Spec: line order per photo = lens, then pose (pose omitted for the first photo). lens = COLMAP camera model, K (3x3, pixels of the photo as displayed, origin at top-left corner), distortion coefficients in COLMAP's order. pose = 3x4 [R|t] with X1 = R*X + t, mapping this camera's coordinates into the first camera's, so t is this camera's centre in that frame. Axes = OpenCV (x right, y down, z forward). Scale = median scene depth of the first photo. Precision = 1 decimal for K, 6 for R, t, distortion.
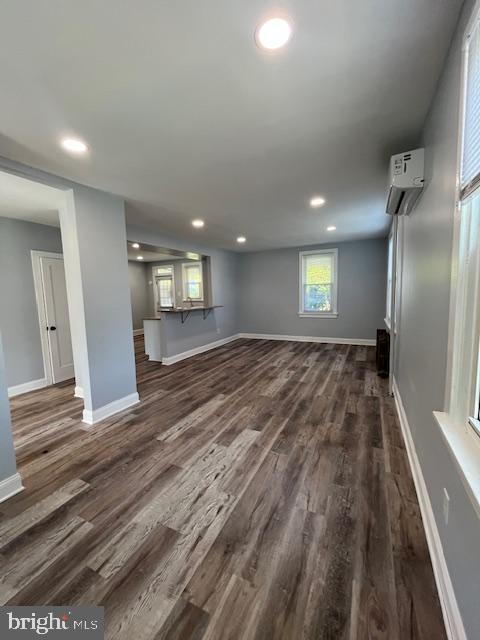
lens RADIAL K [[258.9, 0, 240.0], [0, 258.9, 320.0], [0, 0, 1]] dist [-0.001759, 0.000313]
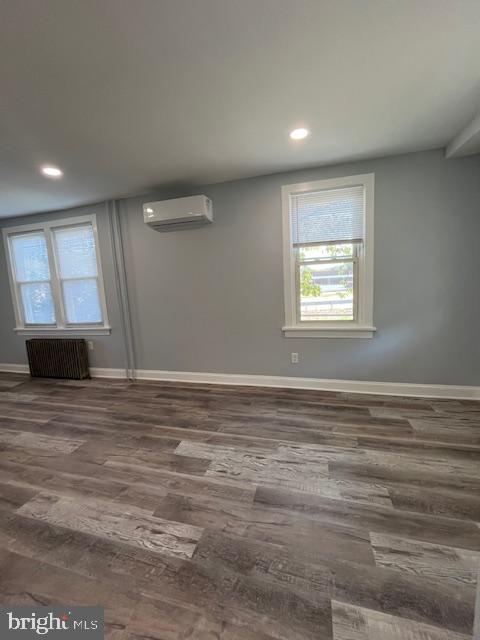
lens RADIAL K [[258.9, 0, 240.0], [0, 258.9, 320.0], [0, 0, 1]] dist [-0.001759, 0.000313]
pose [[-0.185253, -0.100851, 0.977502, -0.849846], [0.159247, 0.978491, 0.131133, -0.058952], [-0.969702, 0.179957, -0.165208, 0.966128]]
